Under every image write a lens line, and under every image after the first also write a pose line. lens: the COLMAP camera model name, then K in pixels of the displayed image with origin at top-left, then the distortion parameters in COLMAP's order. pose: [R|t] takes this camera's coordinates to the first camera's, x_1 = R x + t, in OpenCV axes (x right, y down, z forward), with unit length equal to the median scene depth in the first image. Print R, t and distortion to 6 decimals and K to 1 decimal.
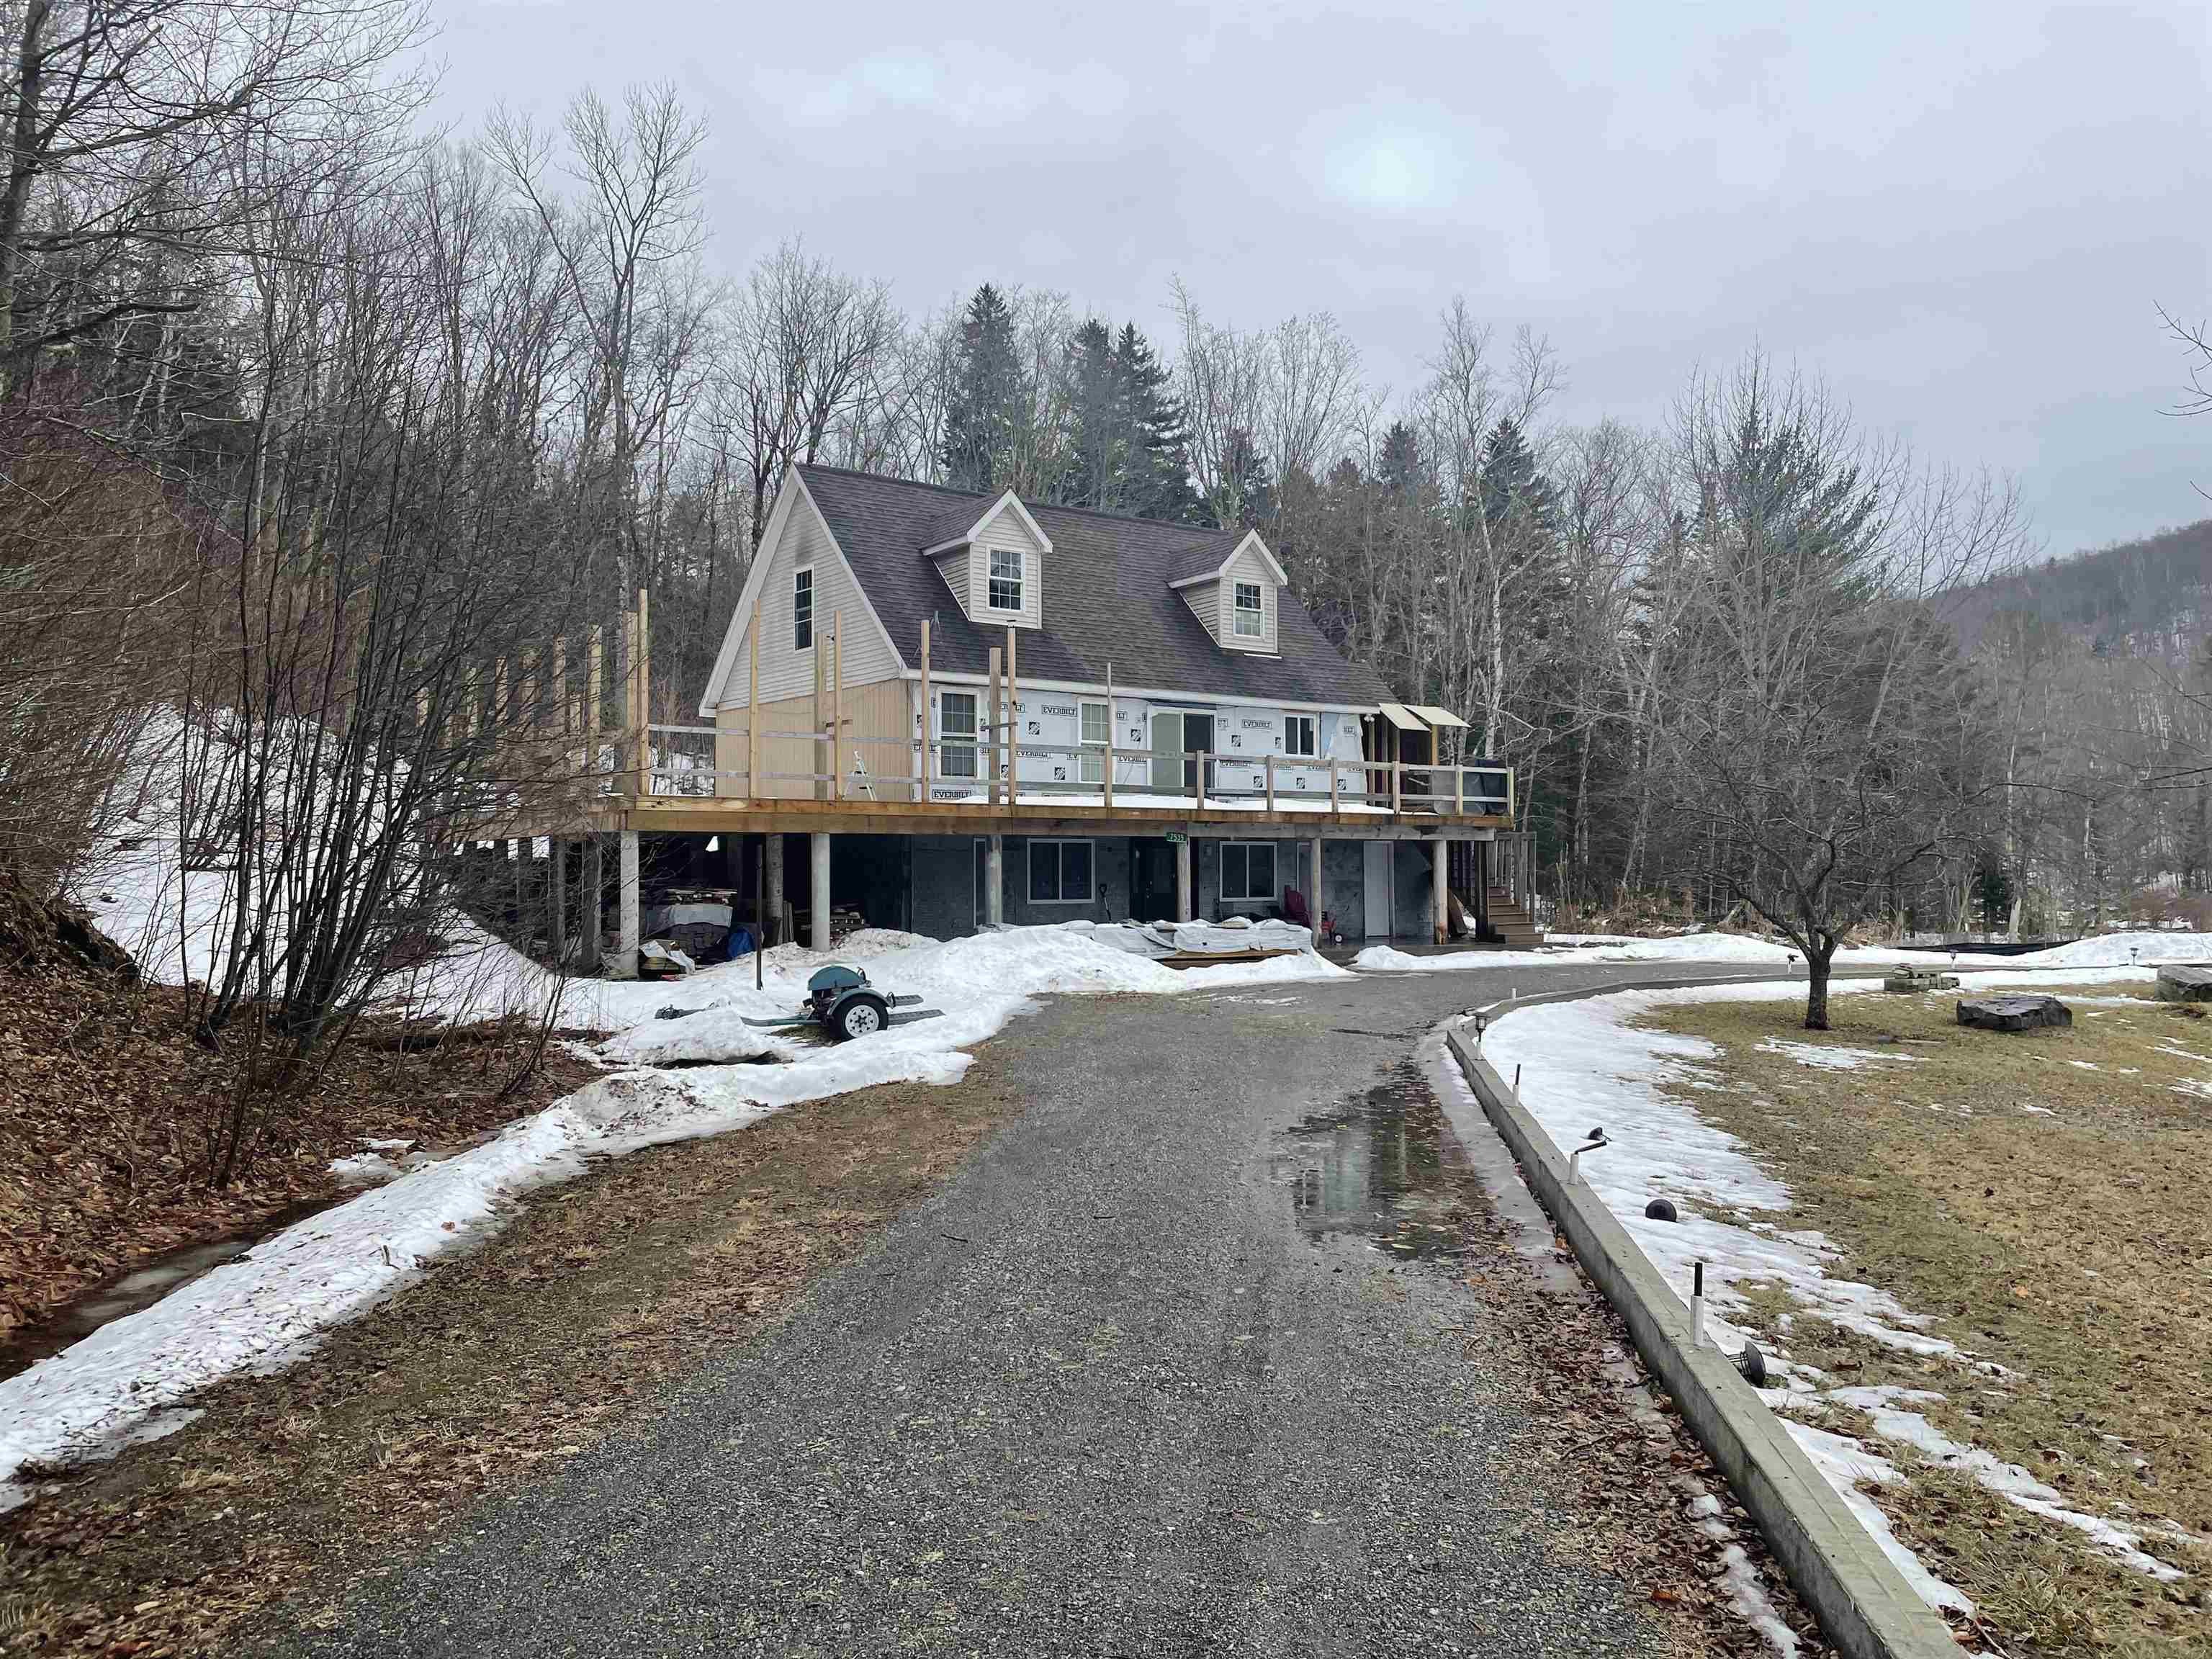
lens RADIAL K [[1660.4, 0, 1113.8], [0, 1660.4, 812.5], [0, 0, 1]] dist [0.090048, -0.109941]
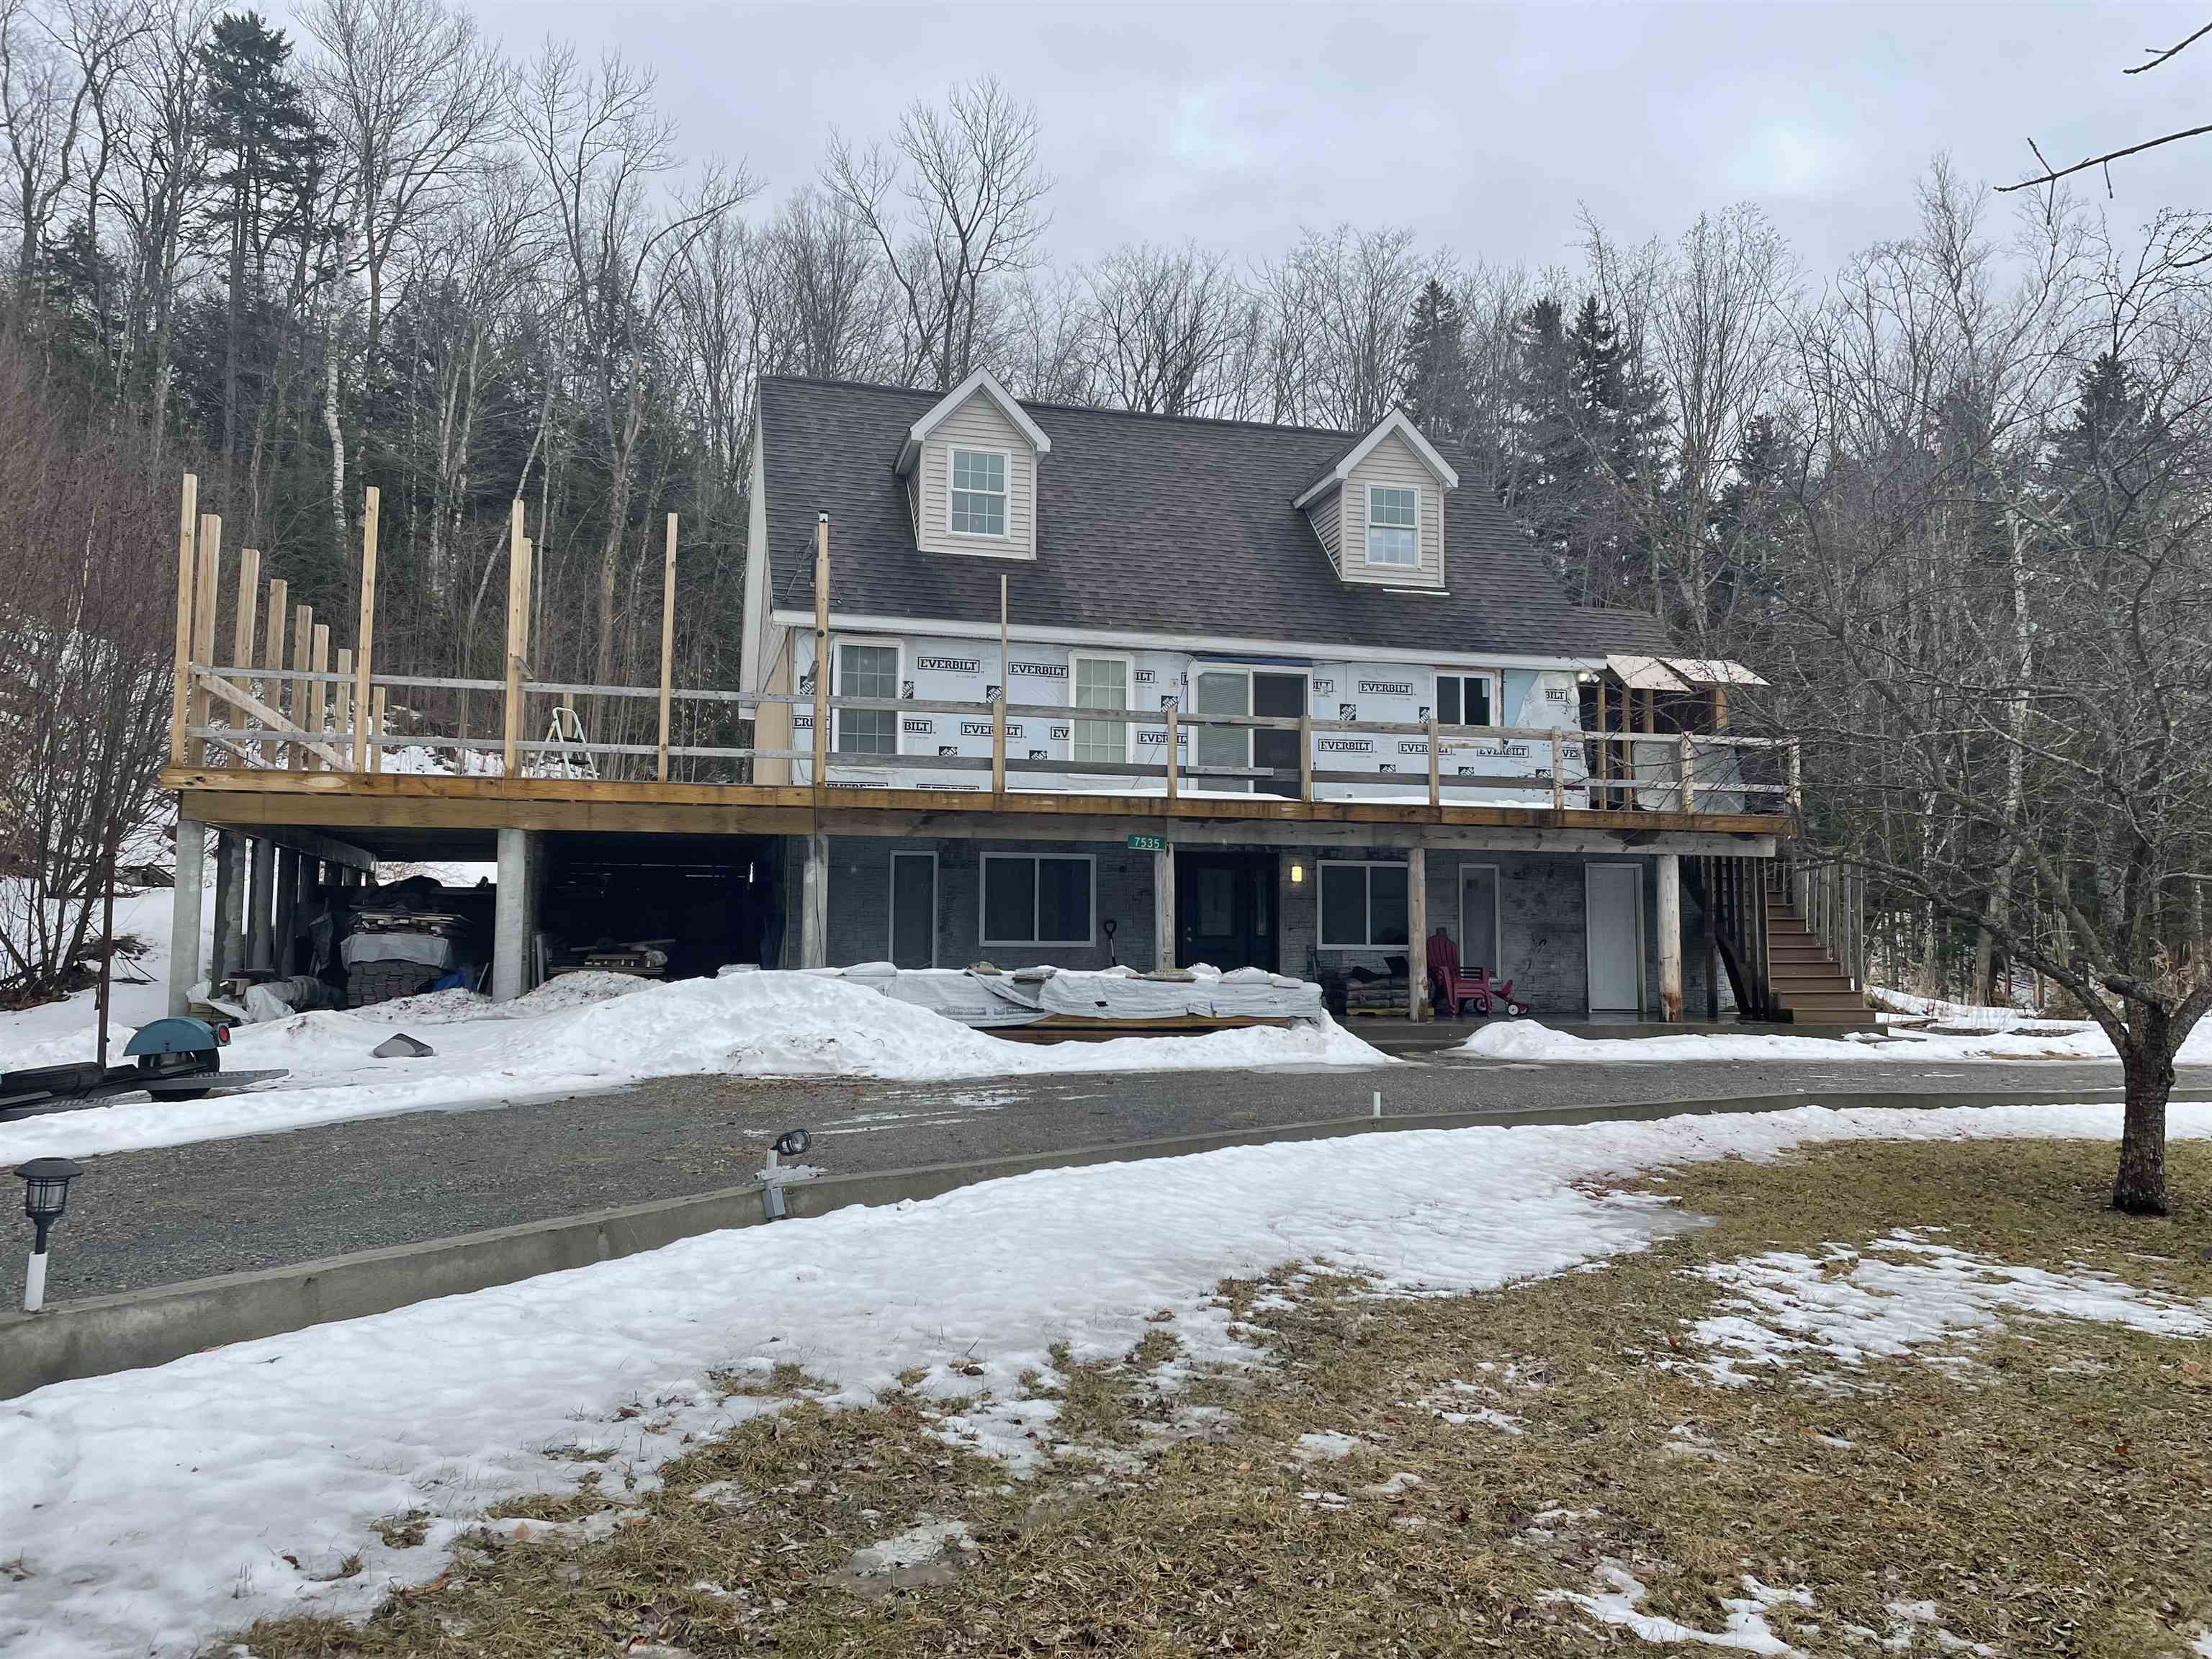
lens RADIAL K [[1660.4, 0, 1123.8], [0, 1660.4, 810.6], [0, 0, 1]] dist [0.090048, -0.109941]
pose [[0.934472, -0.022364, -0.355333, 0.242944], [0.004712, 0.998715, -0.050465, 0.032711], [0.356005, 0.045484, 0.933376, 0.358671]]
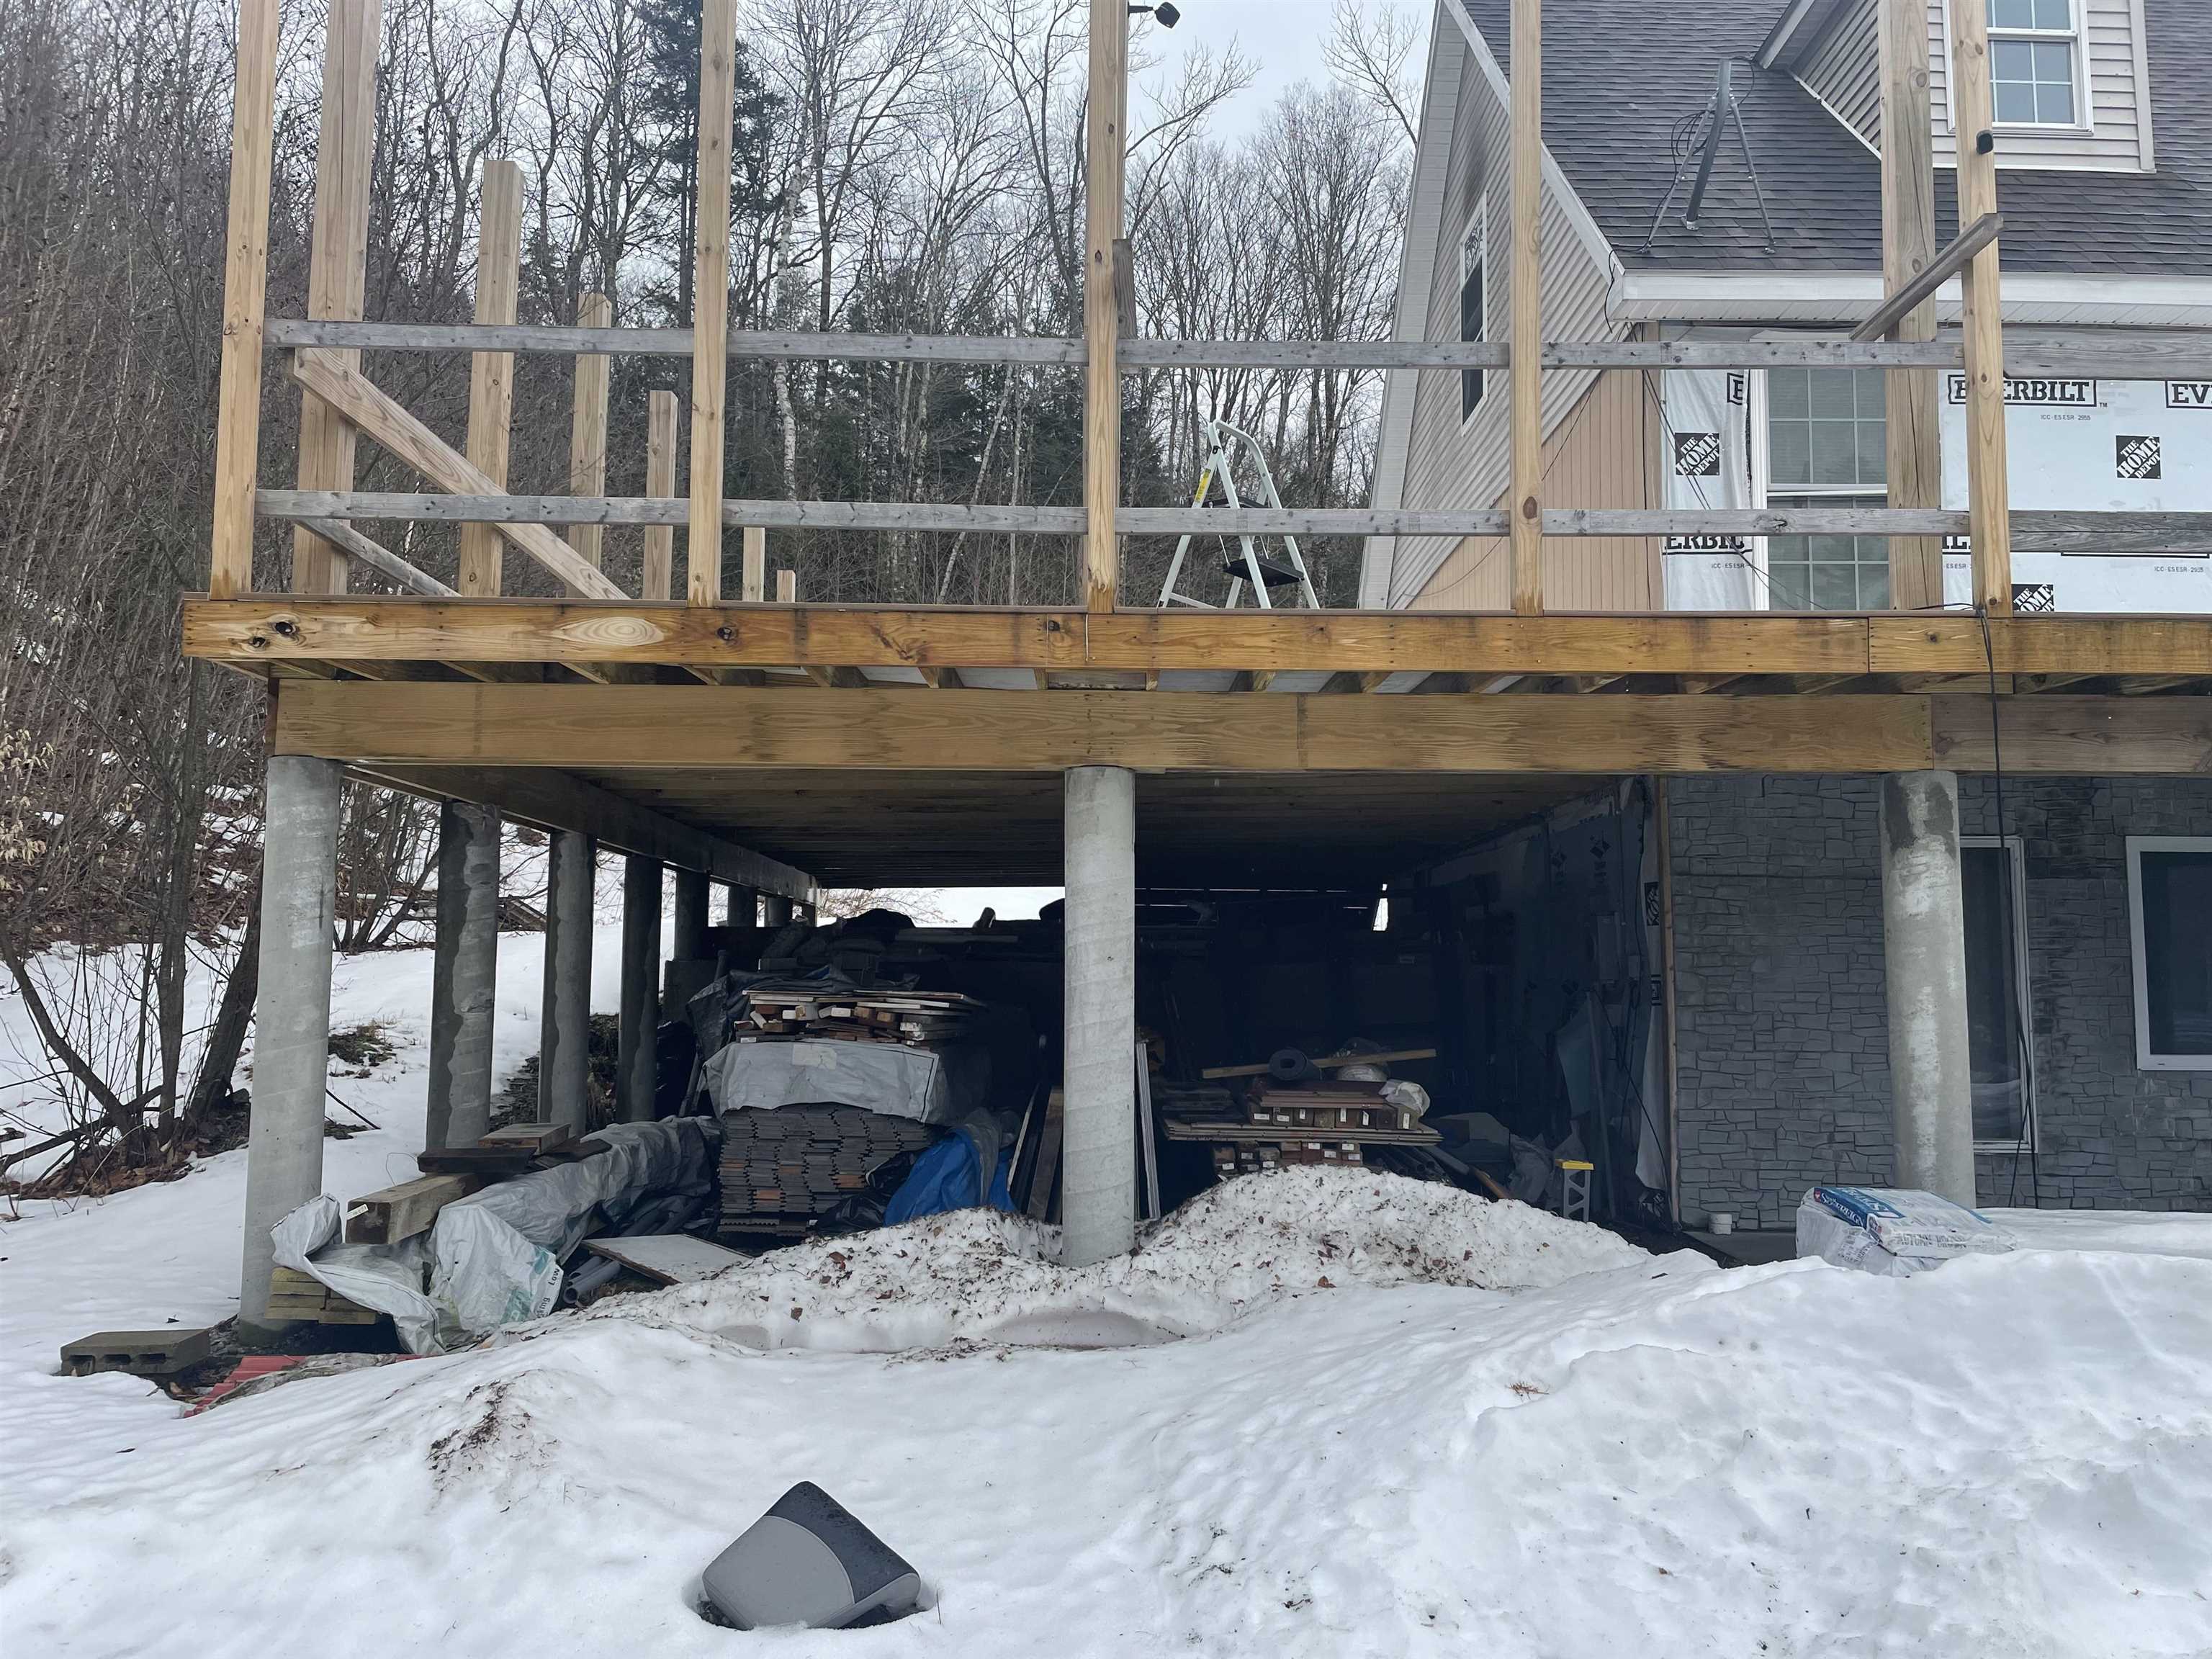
lens RADIAL K [[1660.4, 0, 1118.8], [0, 1660.4, 842.7], [0, 0, 1]] dist [0.090048, -0.109941]
pose [[0.812617, -0.041621, -0.581310, -0.023621], [0.011802, 0.998417, -0.054986, 0.029655], [0.582678, 0.037822, 0.811822, 0.641791]]
